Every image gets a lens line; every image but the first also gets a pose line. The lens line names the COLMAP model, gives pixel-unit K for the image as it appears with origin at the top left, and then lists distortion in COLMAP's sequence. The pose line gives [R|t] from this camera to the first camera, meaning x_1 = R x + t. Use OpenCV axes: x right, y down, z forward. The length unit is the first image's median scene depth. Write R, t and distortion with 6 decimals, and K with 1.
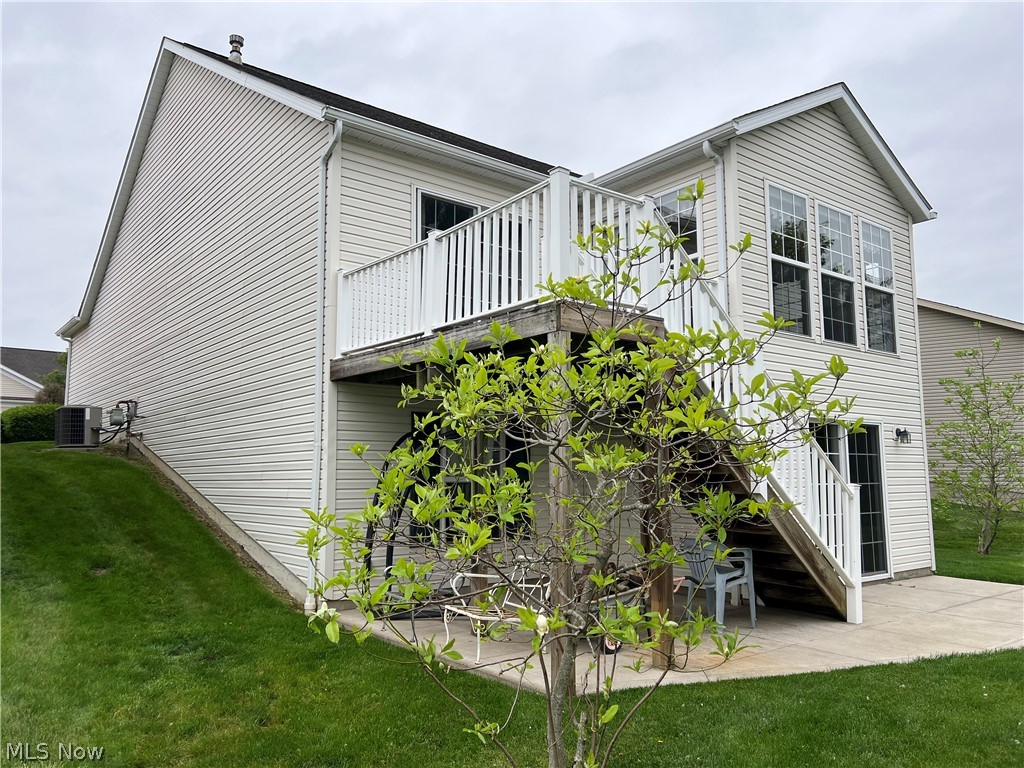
lens RADIAL K [[766.0, 0, 508.9], [0, 766.0, 388.1], [0, 0, 1]] dist [0.084954, -0.117988]
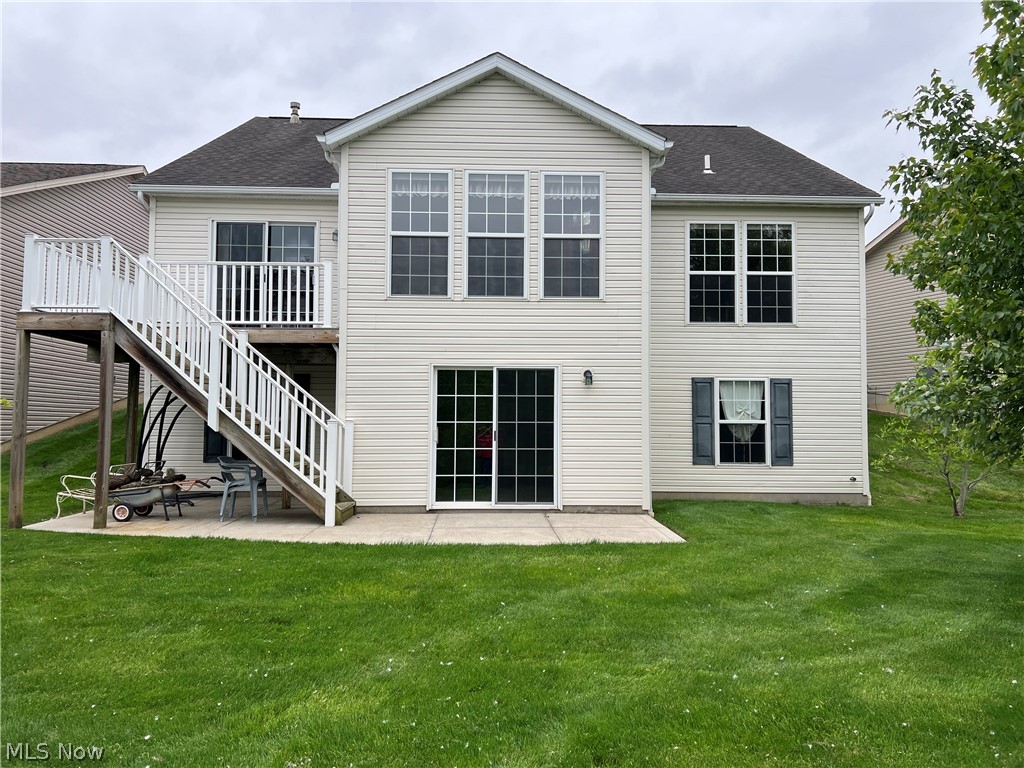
lens RADIAL K [[766.0, 0, 508.9], [0, 766.0, 388.1], [0, 0, 1]] dist [0.084954, -0.117988]
pose [[0.802906, -0.021095, -0.595732, 1.075422], [0.061568, 0.996964, 0.047676, 0.021099], [0.592918, -0.074957, 0.801767, 0.116805]]
